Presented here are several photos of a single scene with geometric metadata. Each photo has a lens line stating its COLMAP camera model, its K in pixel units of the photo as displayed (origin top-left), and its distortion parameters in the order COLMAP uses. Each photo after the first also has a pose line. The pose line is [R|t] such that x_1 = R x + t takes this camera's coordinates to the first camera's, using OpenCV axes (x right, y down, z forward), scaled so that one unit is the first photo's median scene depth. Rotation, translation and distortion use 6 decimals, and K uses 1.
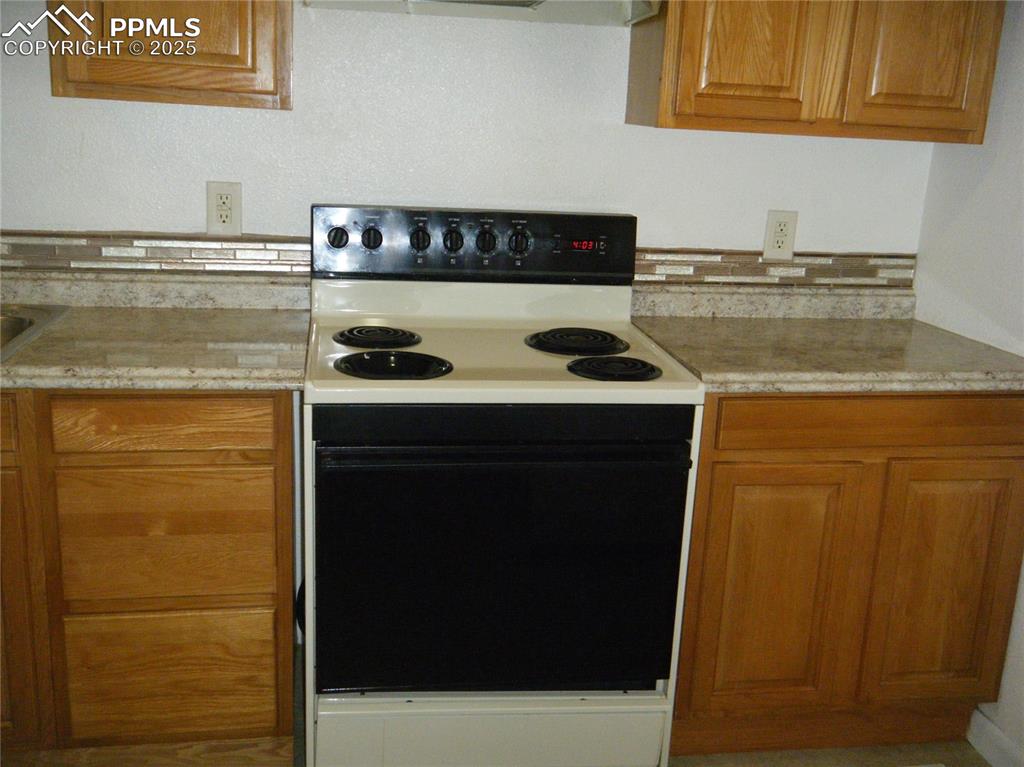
lens RADIAL K [[1067.9, 0, 513.3], [0, 1067.9, 383.2], [0, 0, 1]] dist [0.012330, 0.000000]
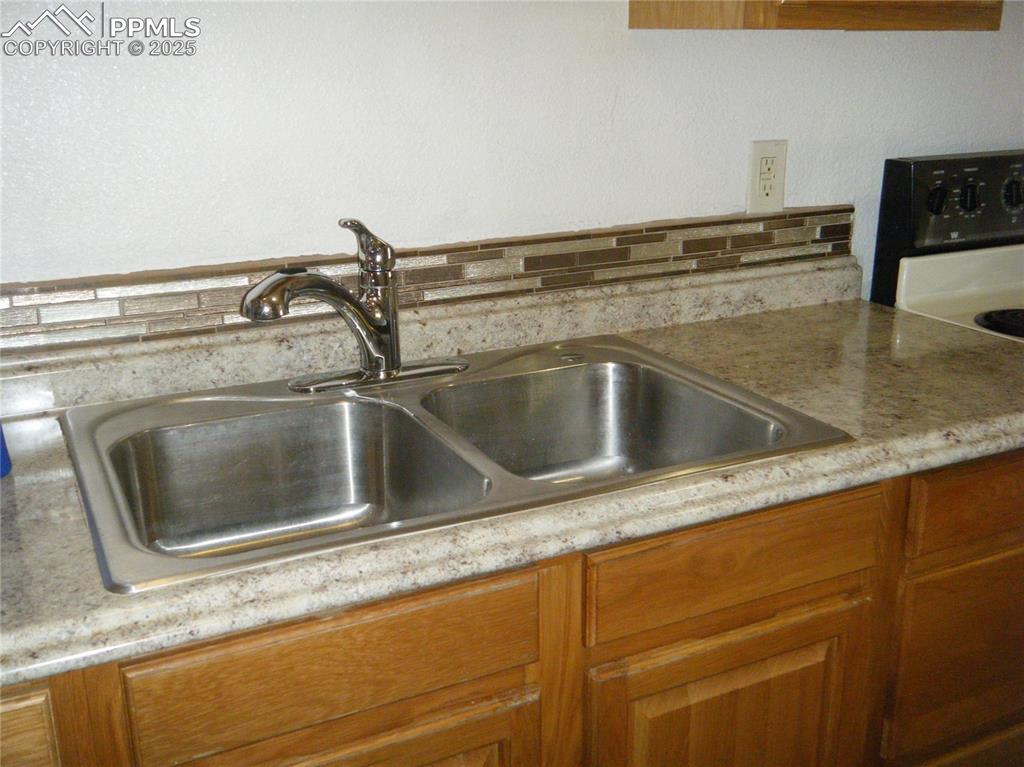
lens RADIAL K [[1067.9, 0, 511.6], [0, 1067.9, 385.0], [0, 0, 1]] dist [0.012330, 0.000000]
pose [[0.954607, -0.142122, 0.261777, -0.653232], [0.126857, 0.989126, 0.074407, -0.098223], [-0.269505, -0.037821, 0.962256, 0.331013]]
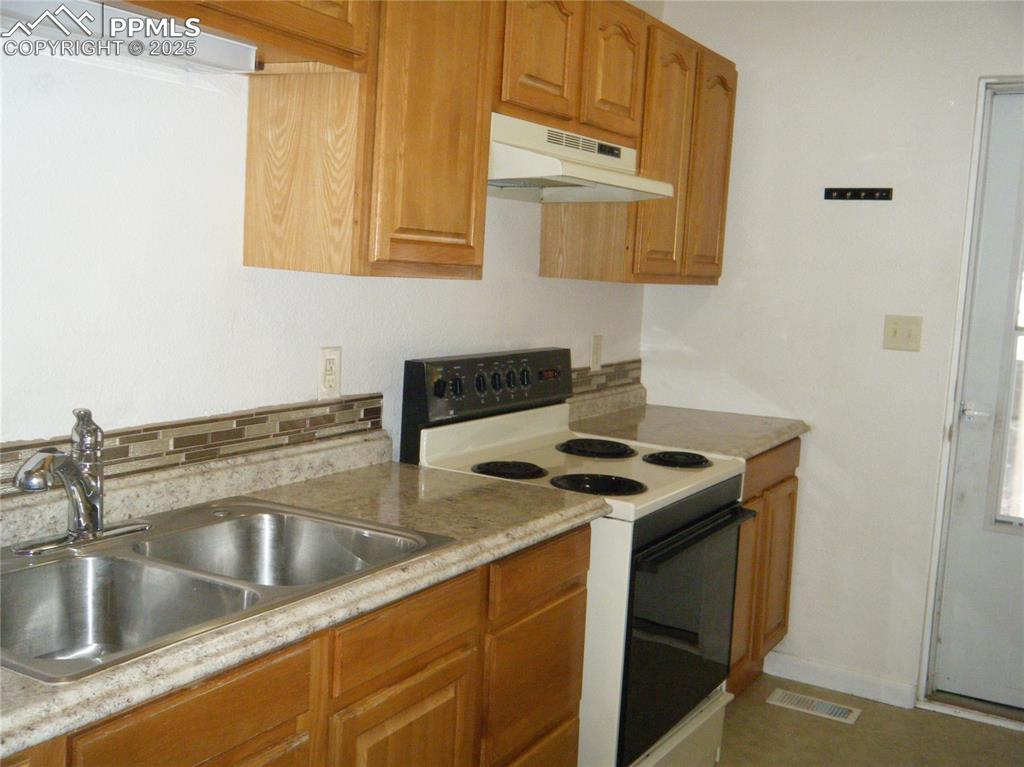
lens RADIAL K [[1067.9, 0, 482.8], [0, 1067.9, 388.9], [0, 0, 1]] dist [0.012330, 0.000000]
pose [[0.661755, -0.107879, 0.741918, -0.918436], [0.177239, 0.984054, -0.015001, -0.108665], [-0.728468, 0.141424, 0.670323, 0.228710]]
